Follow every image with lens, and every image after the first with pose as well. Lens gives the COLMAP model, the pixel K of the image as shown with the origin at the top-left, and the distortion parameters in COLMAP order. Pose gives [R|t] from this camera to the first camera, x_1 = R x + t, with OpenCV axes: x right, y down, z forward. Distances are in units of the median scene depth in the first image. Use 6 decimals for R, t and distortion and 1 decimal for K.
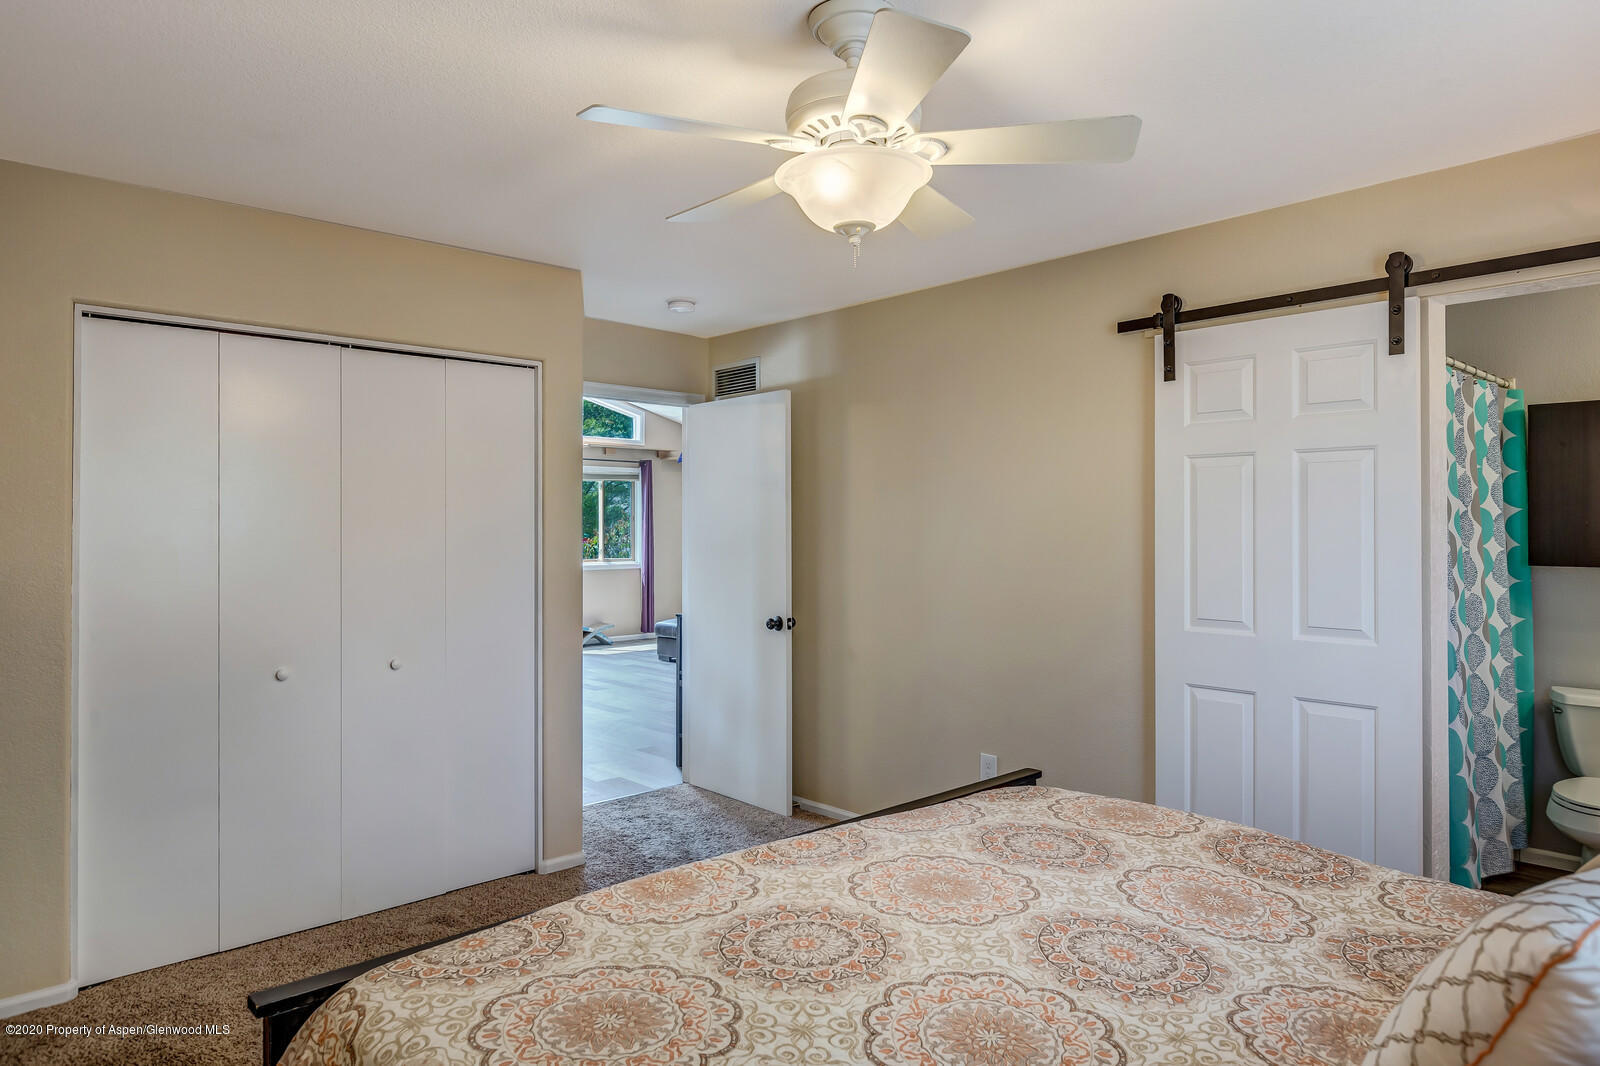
lens RADIAL K [[1002.1, 0, 798.6], [0, 1002.1, 529.1], [0, 0, 1]] dist [-0.004142, -0.000334]
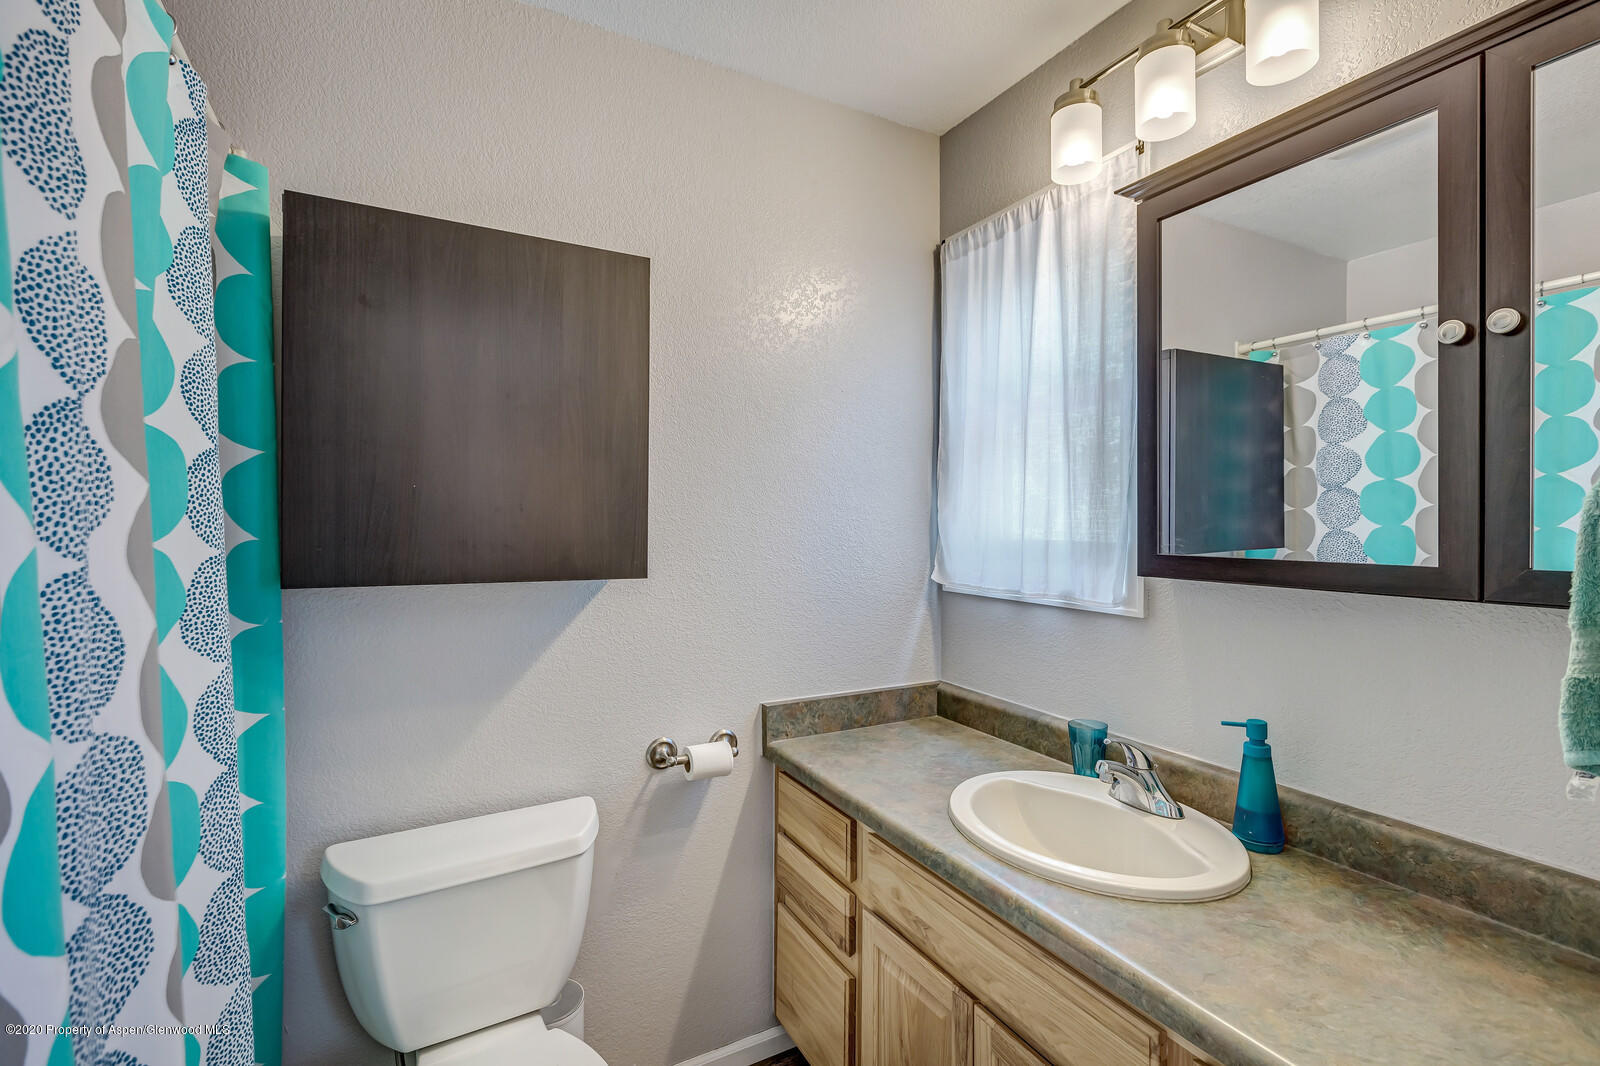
lens RADIAL K [[718.8, 0, 800.2], [0, 718.8, 529.1], [0, 0, 1]] dist [-0.004241, -0.000480]
pose [[0.249108, 0.000395, 0.968476, 0.499204], [-0.011710, 0.999928, 0.002605, 0.008856], [-0.968405, -0.011990, 0.249095, 0.721148]]
